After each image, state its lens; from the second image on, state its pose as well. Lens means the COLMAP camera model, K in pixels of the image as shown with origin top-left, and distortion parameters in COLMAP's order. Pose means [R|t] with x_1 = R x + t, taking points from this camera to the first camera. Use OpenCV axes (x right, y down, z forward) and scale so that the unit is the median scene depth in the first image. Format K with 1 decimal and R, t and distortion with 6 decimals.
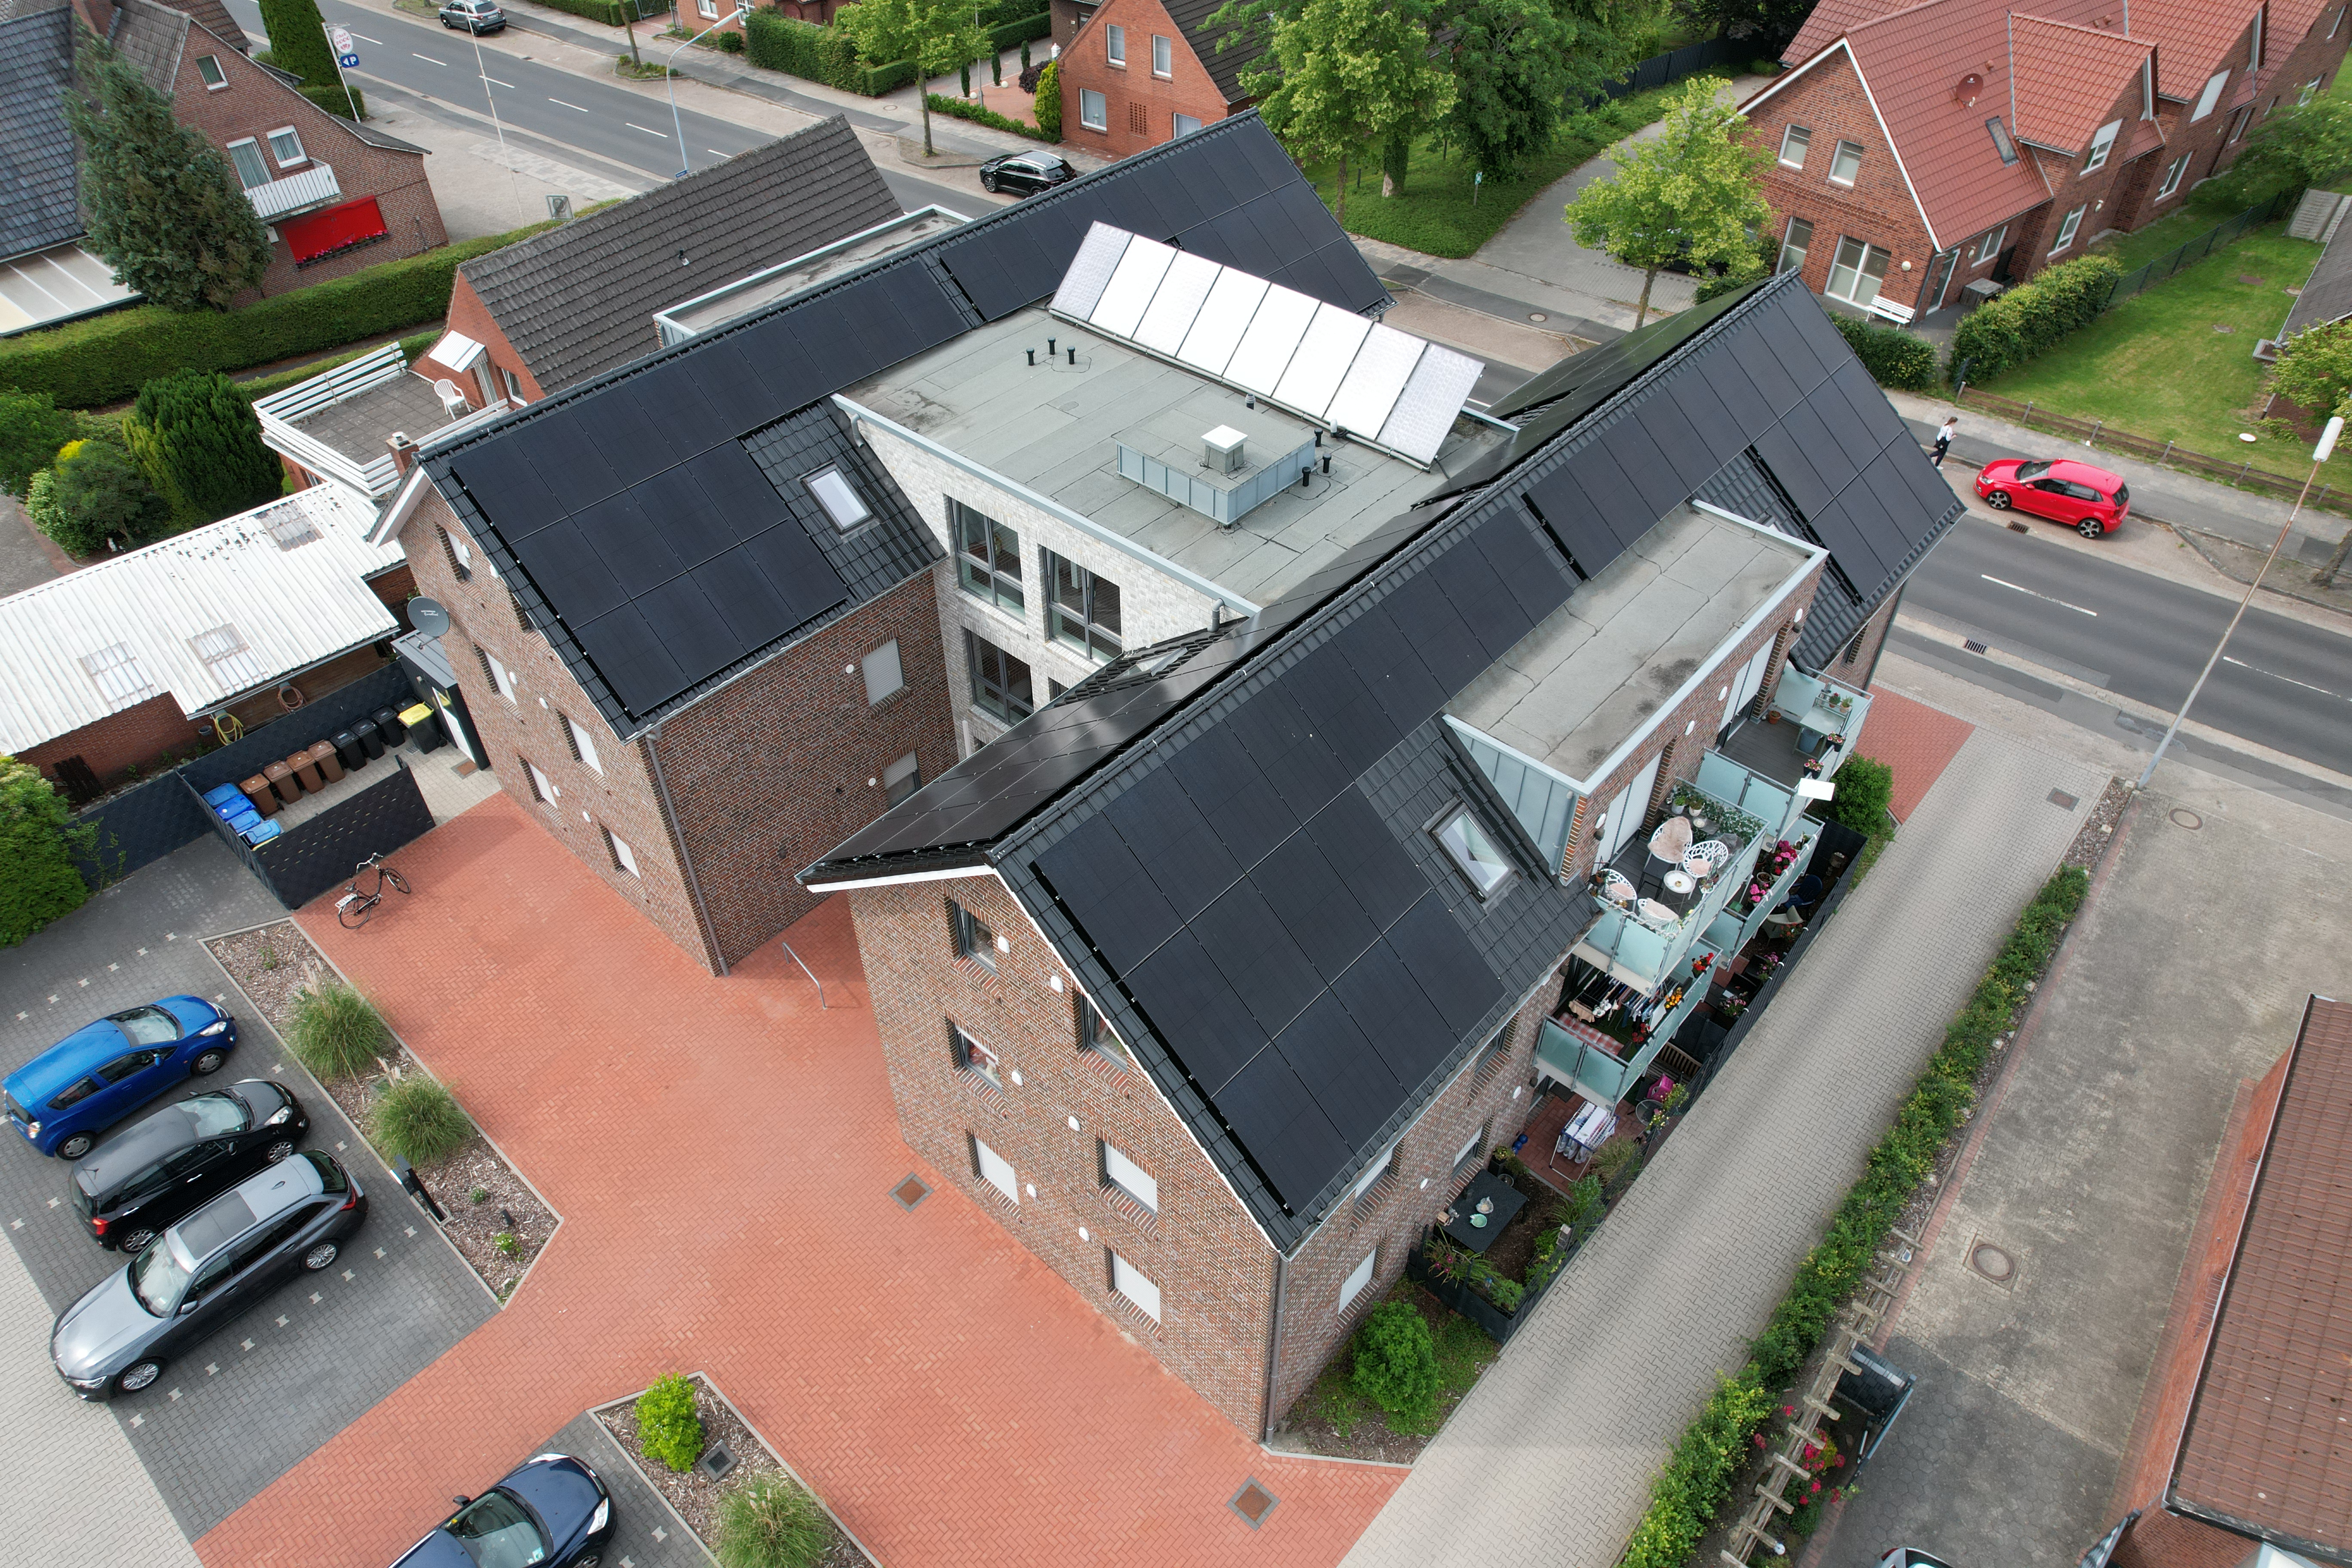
lens RADIAL K [[1523.3, 0, 1162.1], [0, 1523.3, 775.1], [0, 0, 1]] dist [-0.088060, 0.086877]
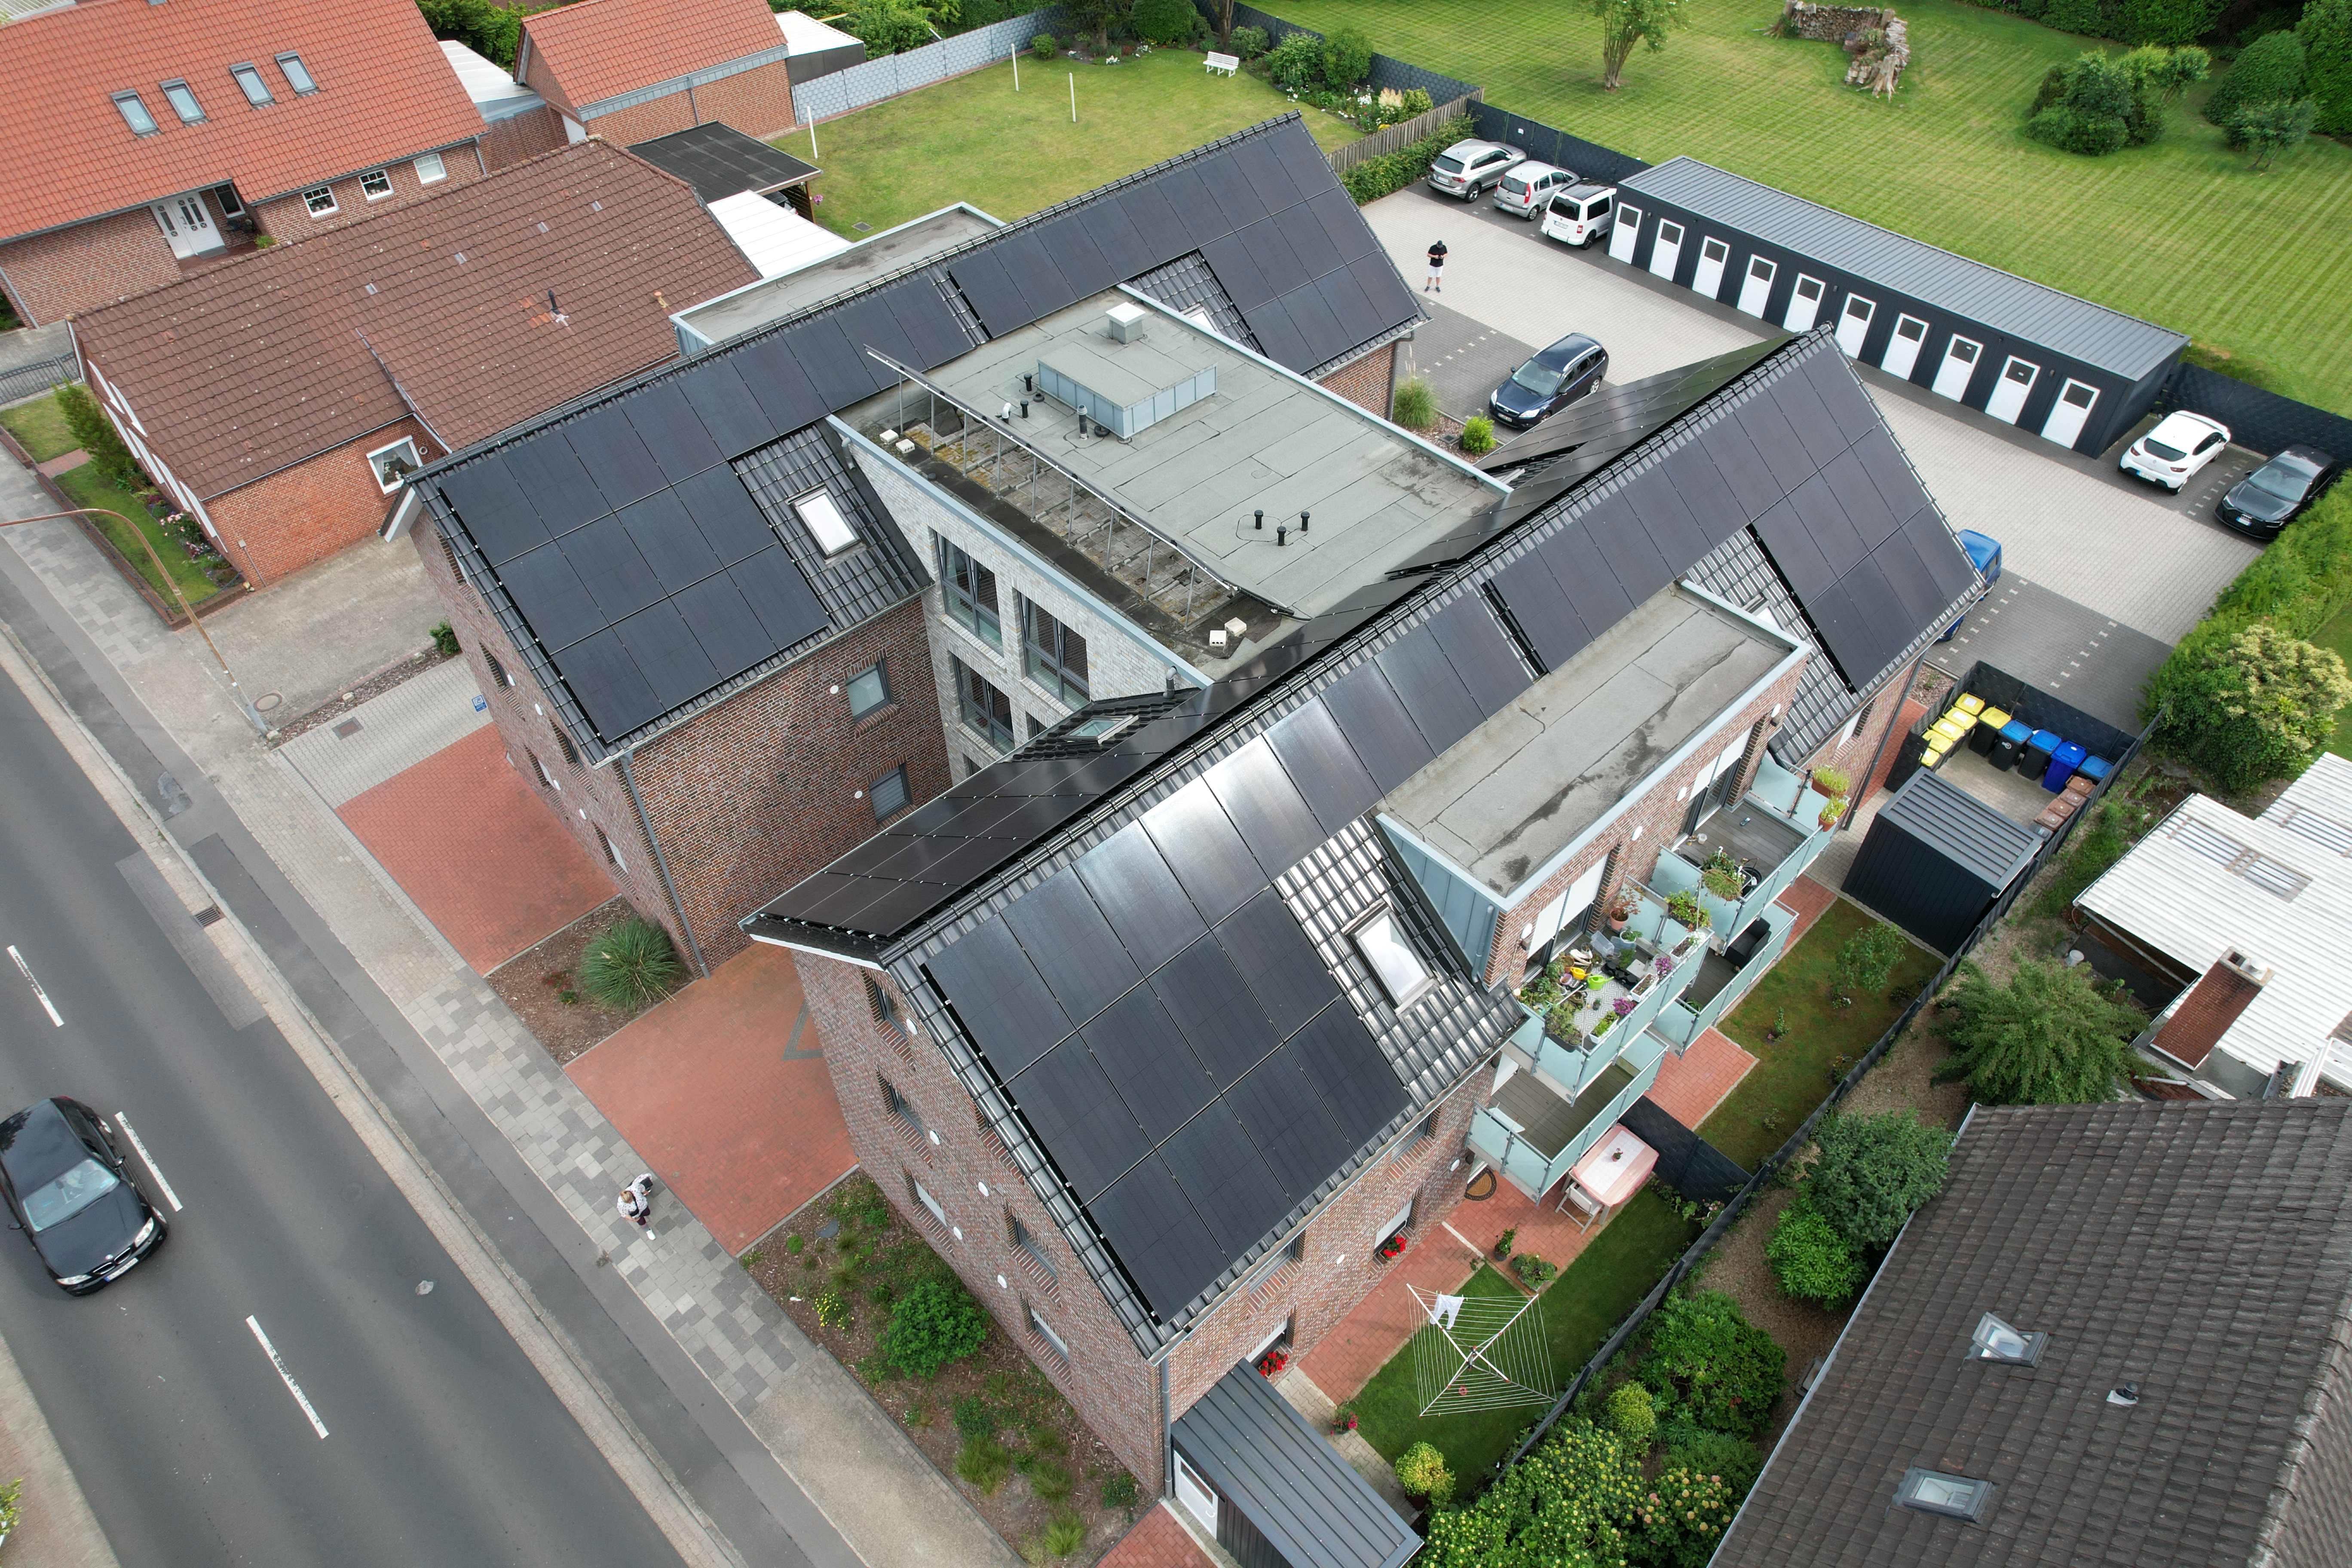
lens RADIAL K [[1523.3, 0, 1162.1], [0, 1523.3, 775.1], [0, 0, 1]] dist [-0.088060, 0.086877]
pose [[-0.995913, -0.060843, 0.066754, -0.059778], [0.063577, 0.052745, 0.996582, -1.089026], [-0.064156, 0.996753, -0.048661, 1.119272]]
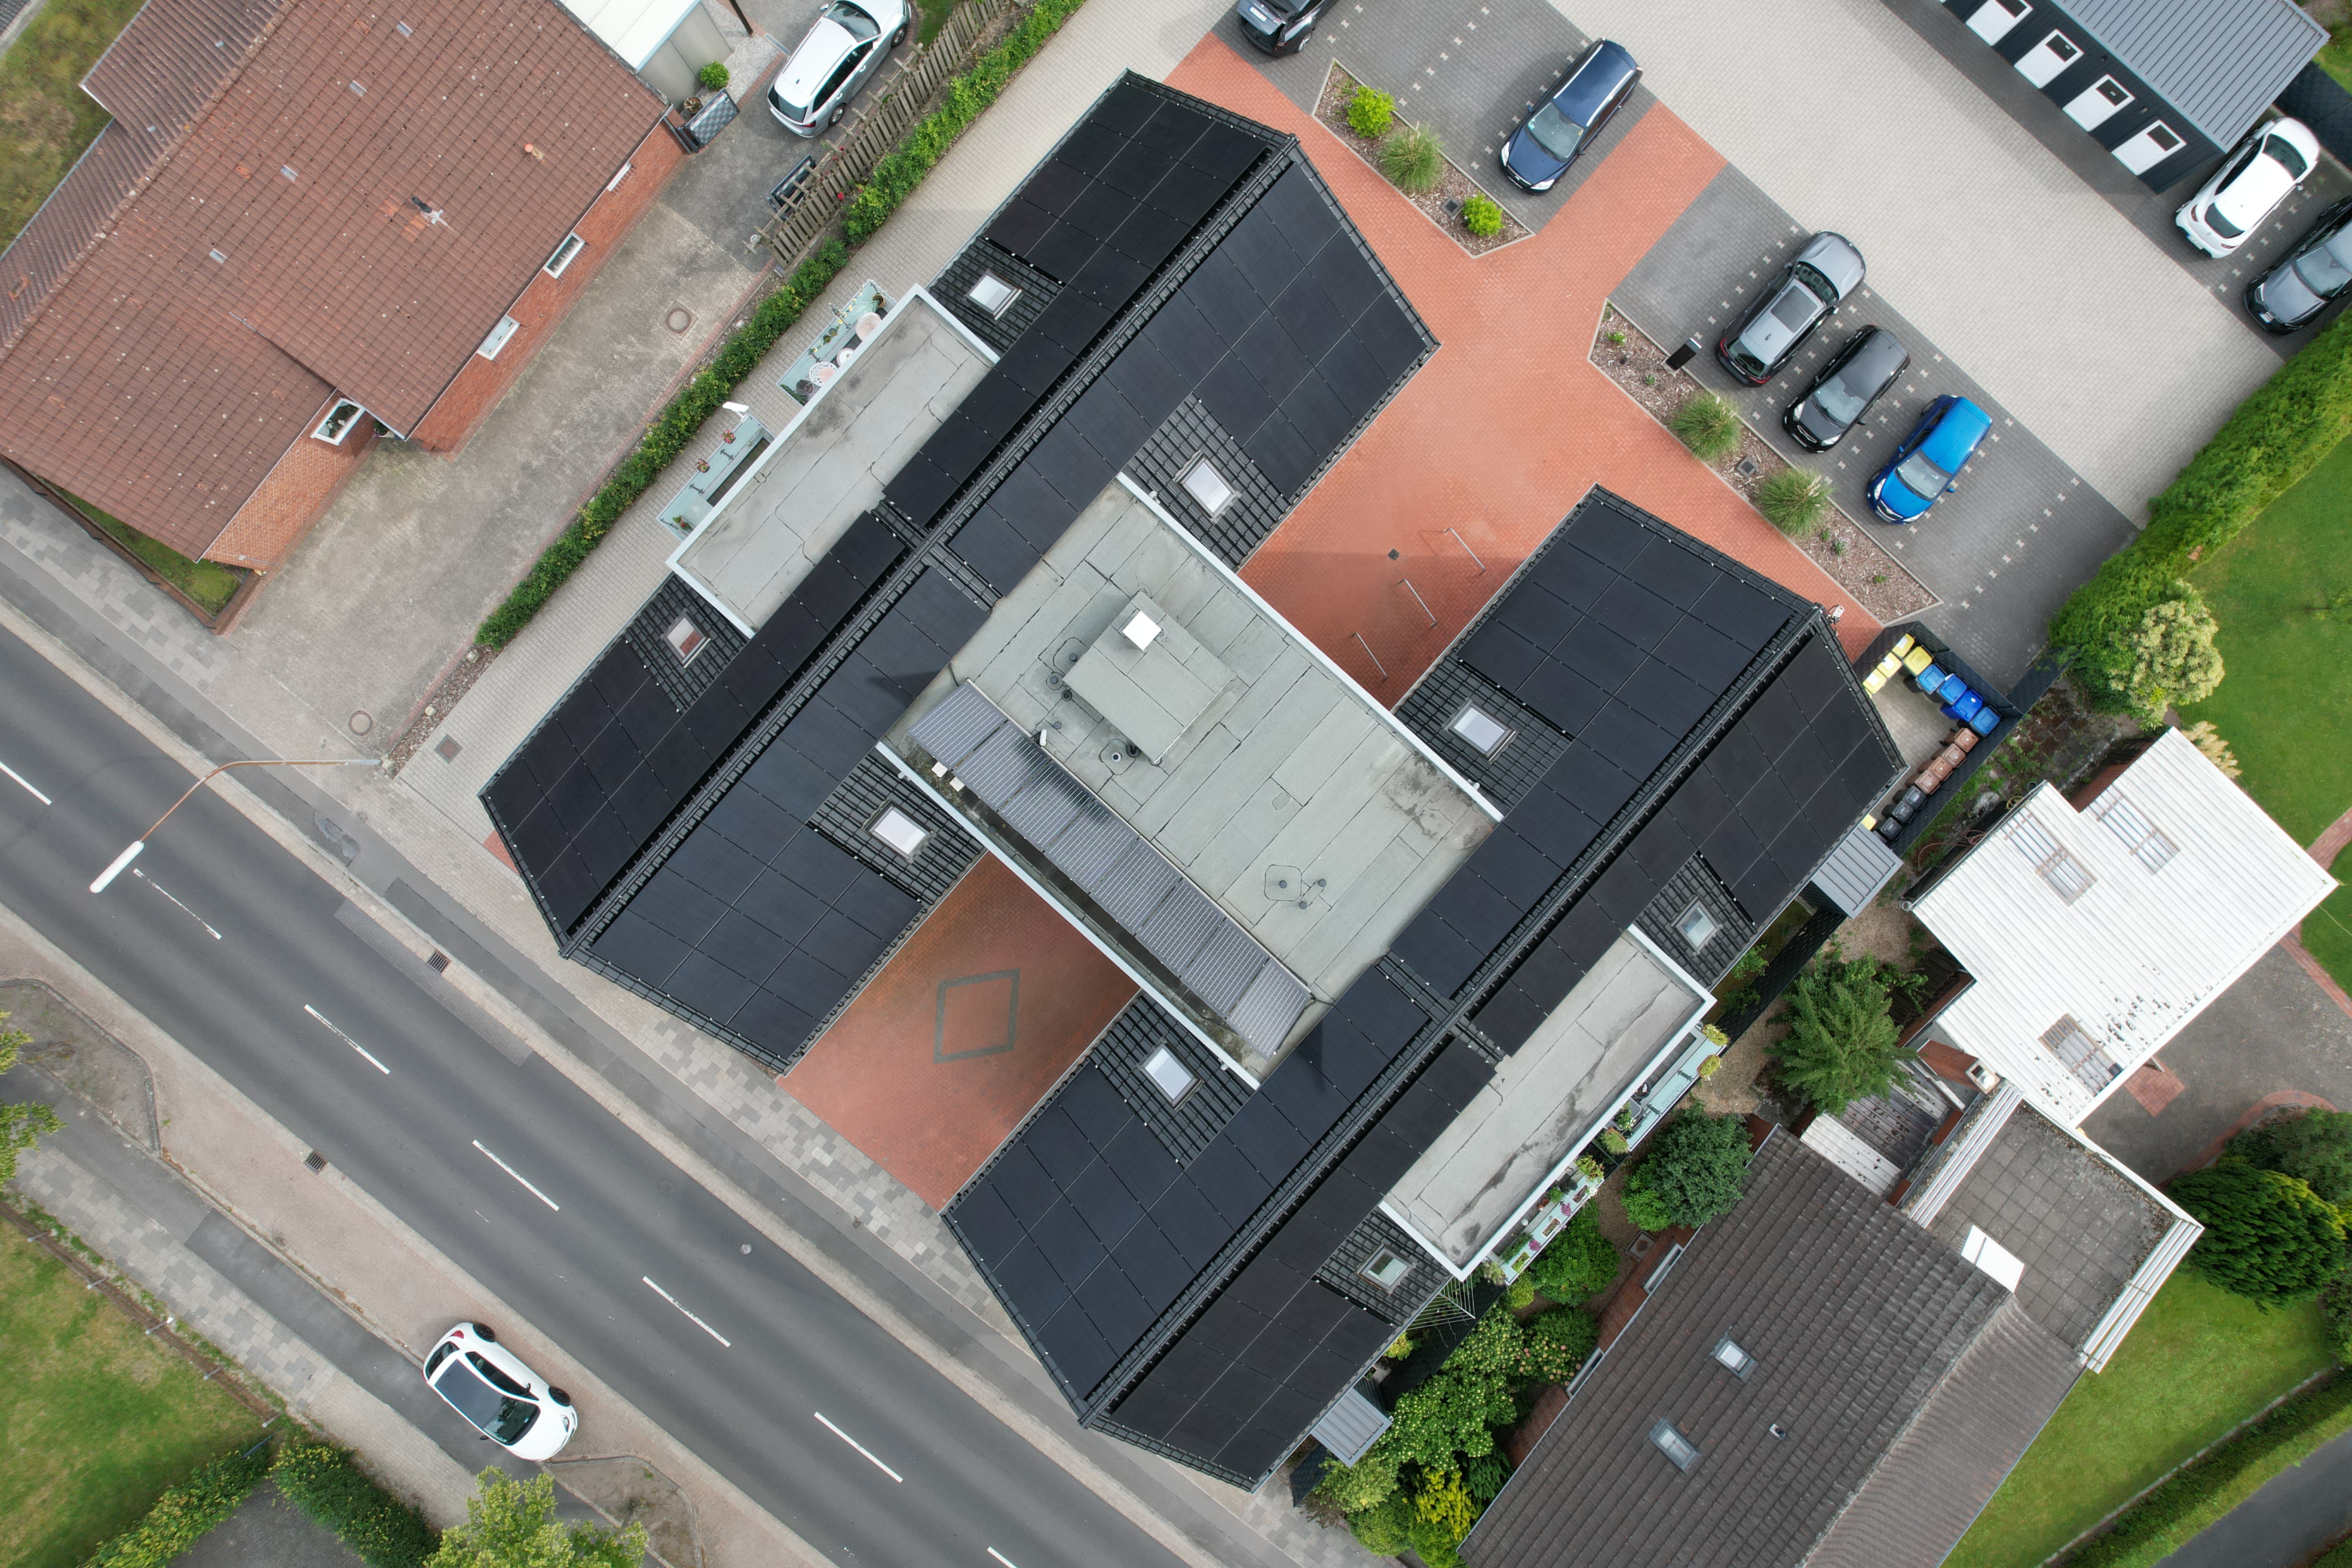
lens RADIAL K [[1523.3, 0, 1162.1], [0, 1523.3, 775.1], [0, 0, 1]] dist [-0.088060, 0.086877]
pose [[-0.999926, 0.003699, 0.011571, 0.017563], [0.006111, -0.670034, 0.742306, -0.948896], [0.010499, 0.742321, 0.669962, 0.228817]]
